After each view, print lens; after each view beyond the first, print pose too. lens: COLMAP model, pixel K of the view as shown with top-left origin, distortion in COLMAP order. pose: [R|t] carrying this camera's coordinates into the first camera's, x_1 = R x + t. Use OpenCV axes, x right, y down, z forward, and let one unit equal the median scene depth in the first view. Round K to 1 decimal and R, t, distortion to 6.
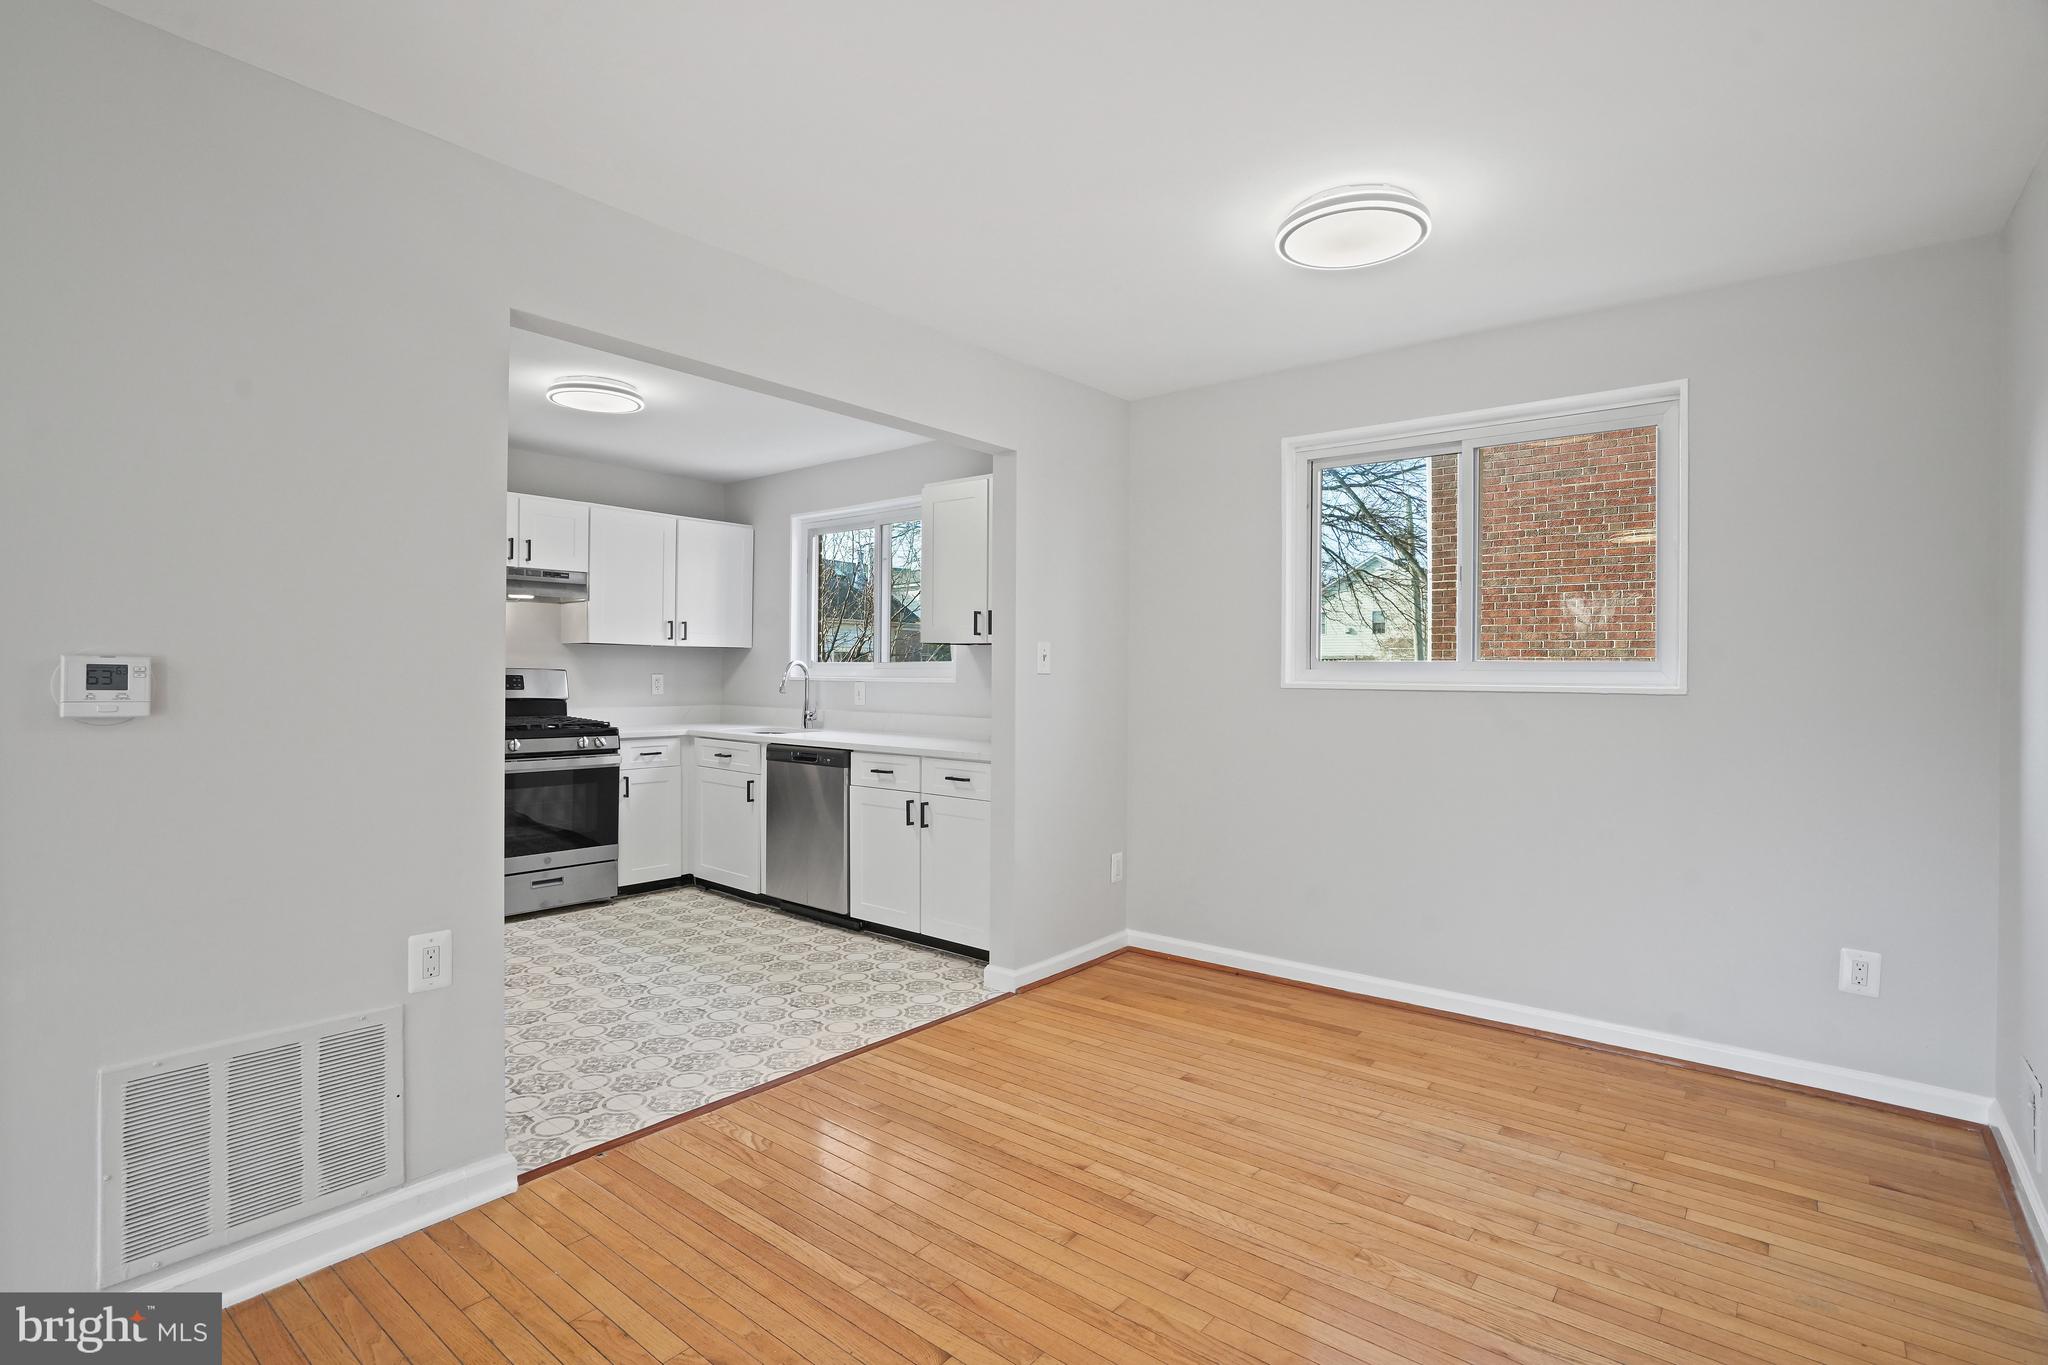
lens RADIAL K [[985.8, 0, 1009.5], [0, 985.8, 673.6], [0, 0, 1]] dist [-0.053051, 0.021959]
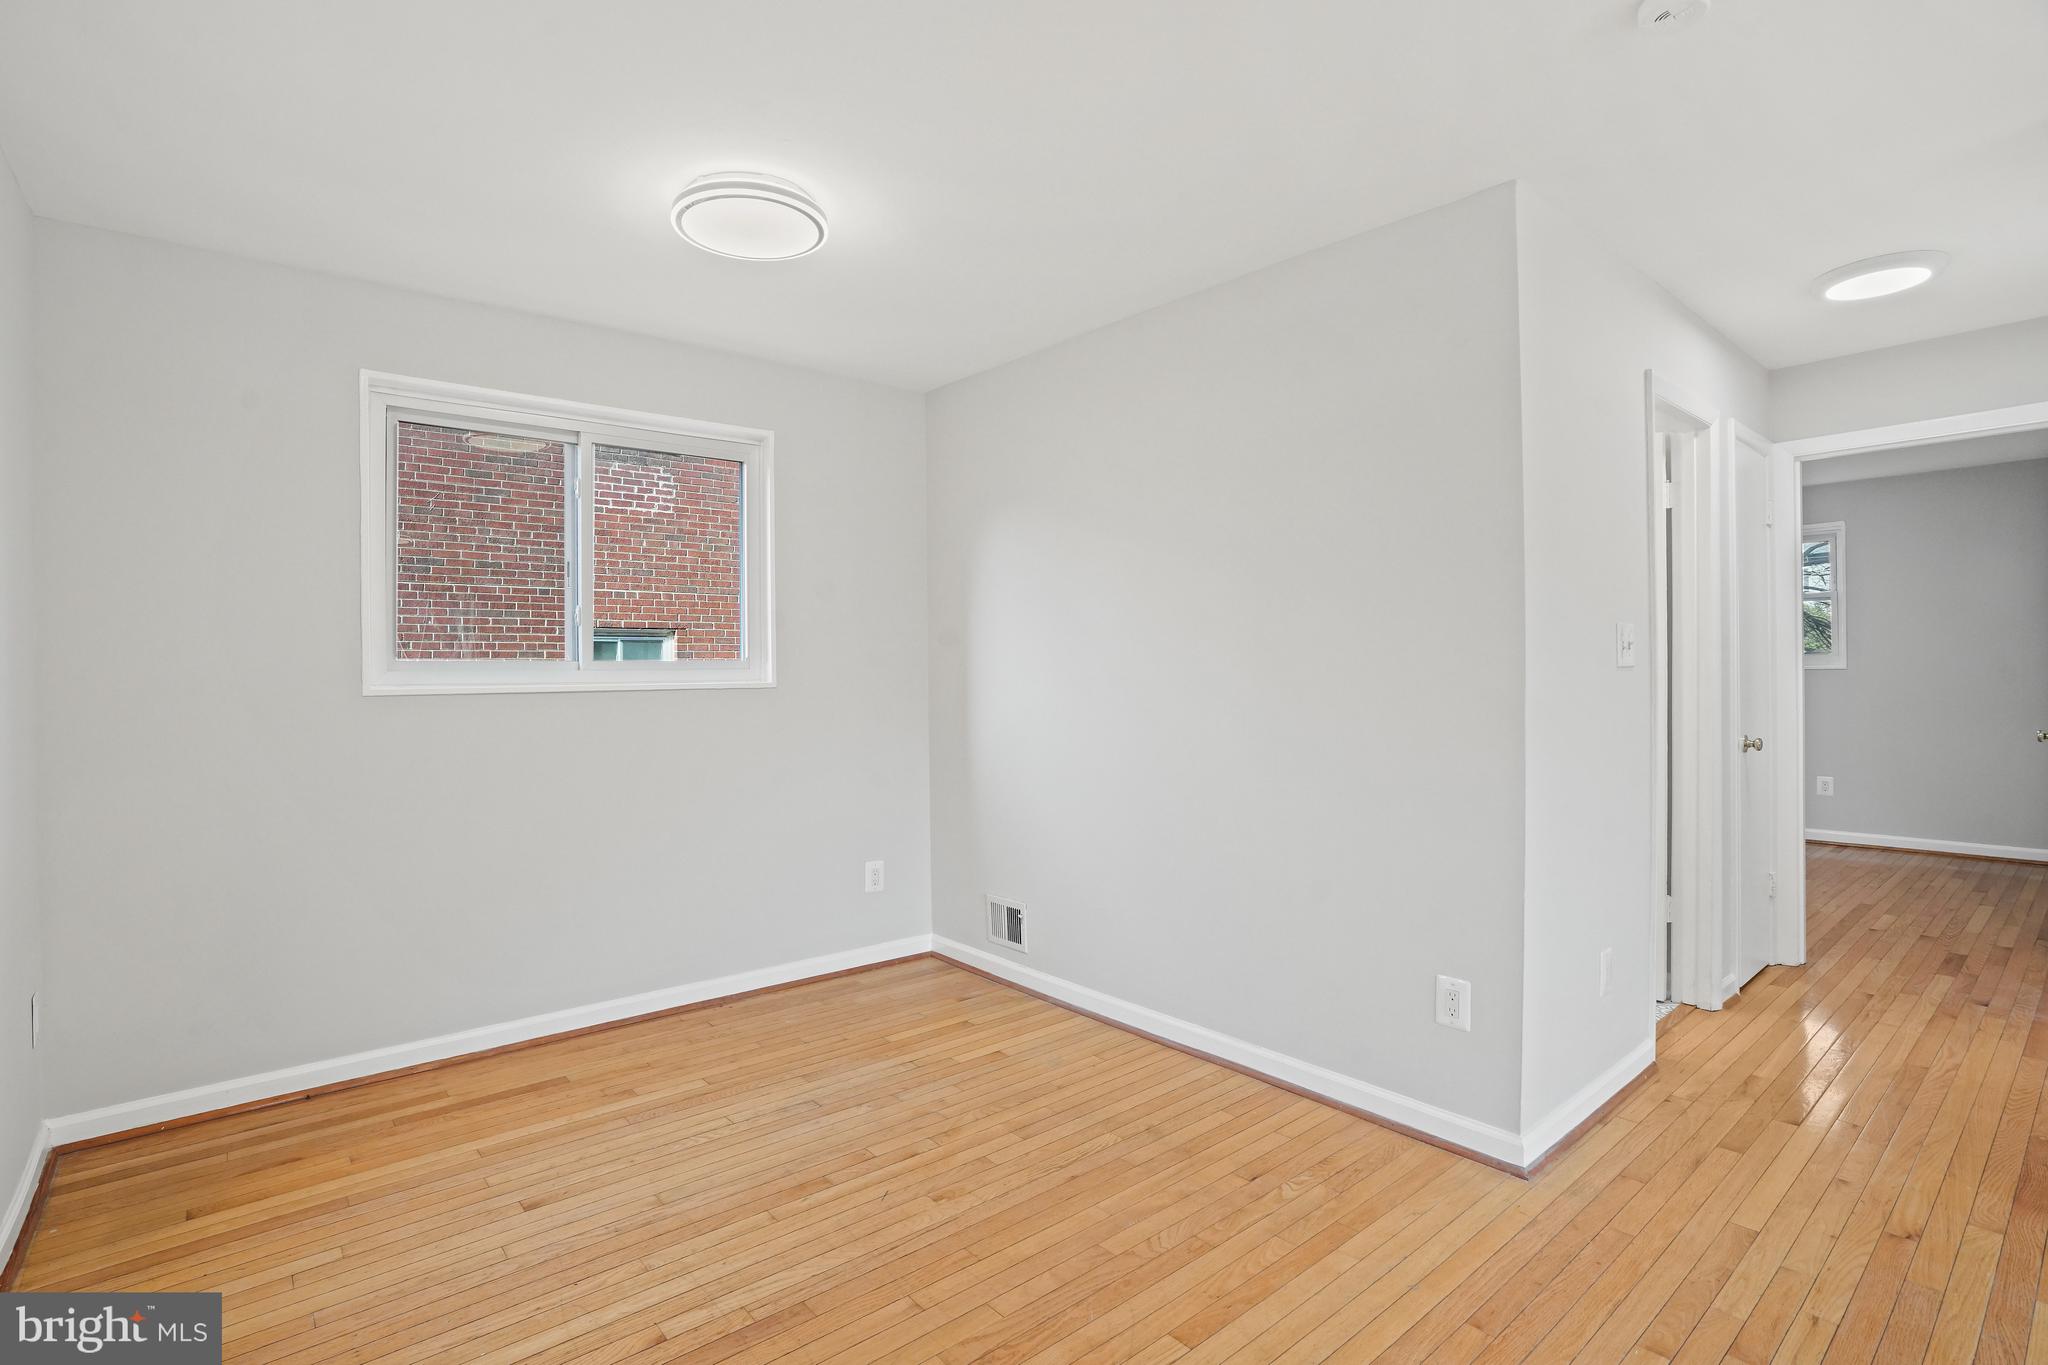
lens RADIAL K [[971.8, 0, 1014.8], [0, 971.8, 672.8], [0, 0, 1]] dist [-0.048418, 0.018328]
pose [[0.182605, -0.008544, 0.983149, -0.363702], [0.012684, 0.999900, 0.006334, -0.002219], [-0.983105, 0.011313, 0.182695, 0.370206]]
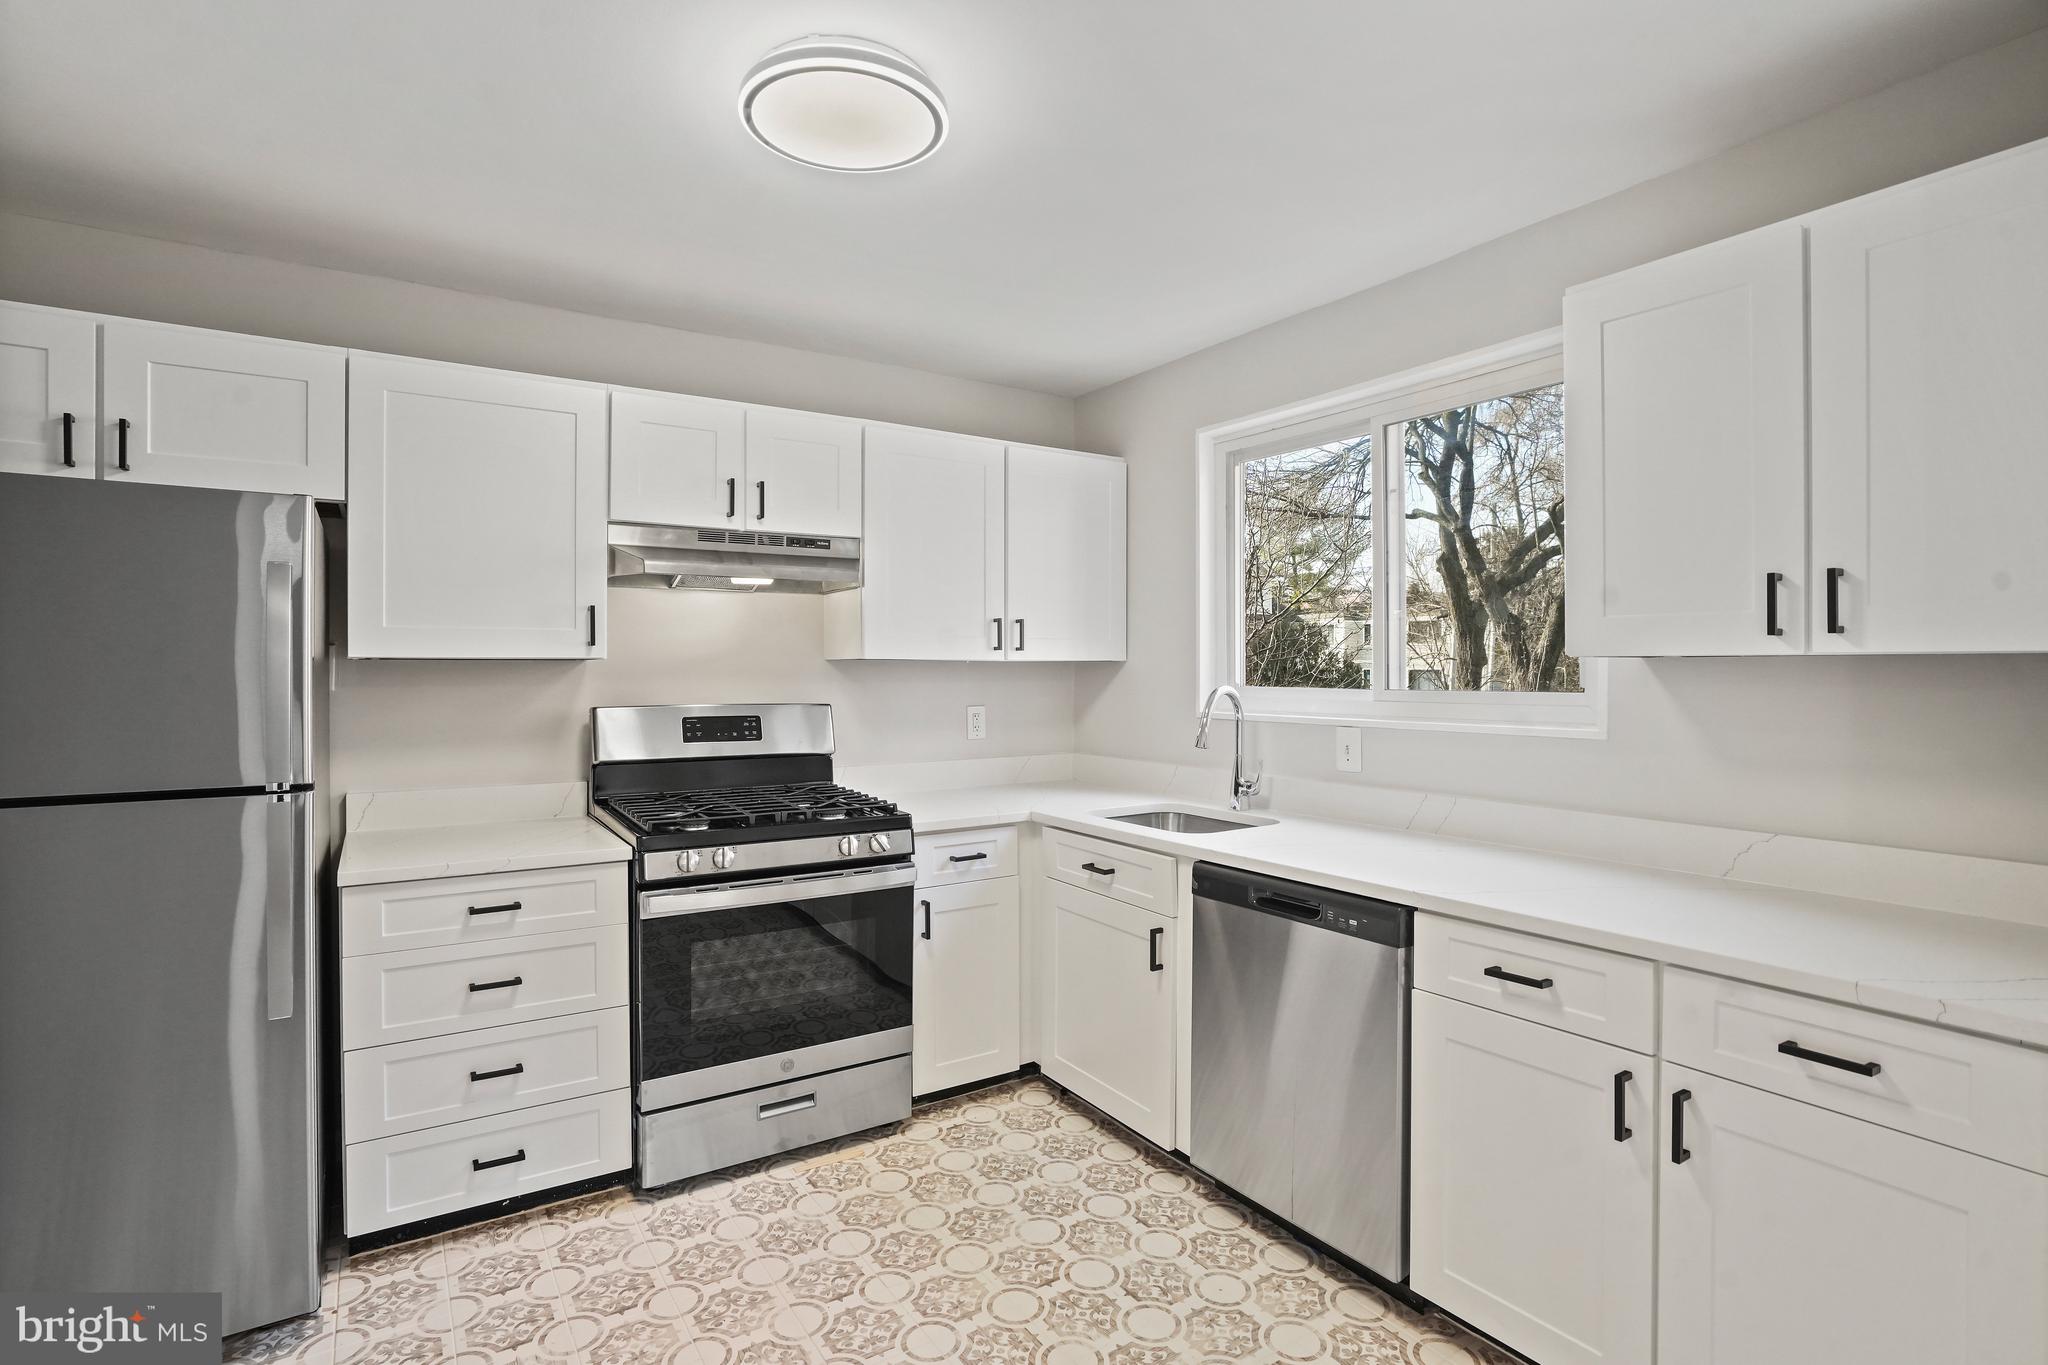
lens RADIAL K [[985.8, 0, 1009.5], [0, 985.8, 673.6], [0, 0, 1]] dist [-0.053051, 0.021959]
pose [[0.954490, -0.008444, -0.298124, -0.239092], [0.009380, 0.999955, 0.001709, -0.031676], [0.298096, -0.004428, 0.954526, 0.642639]]
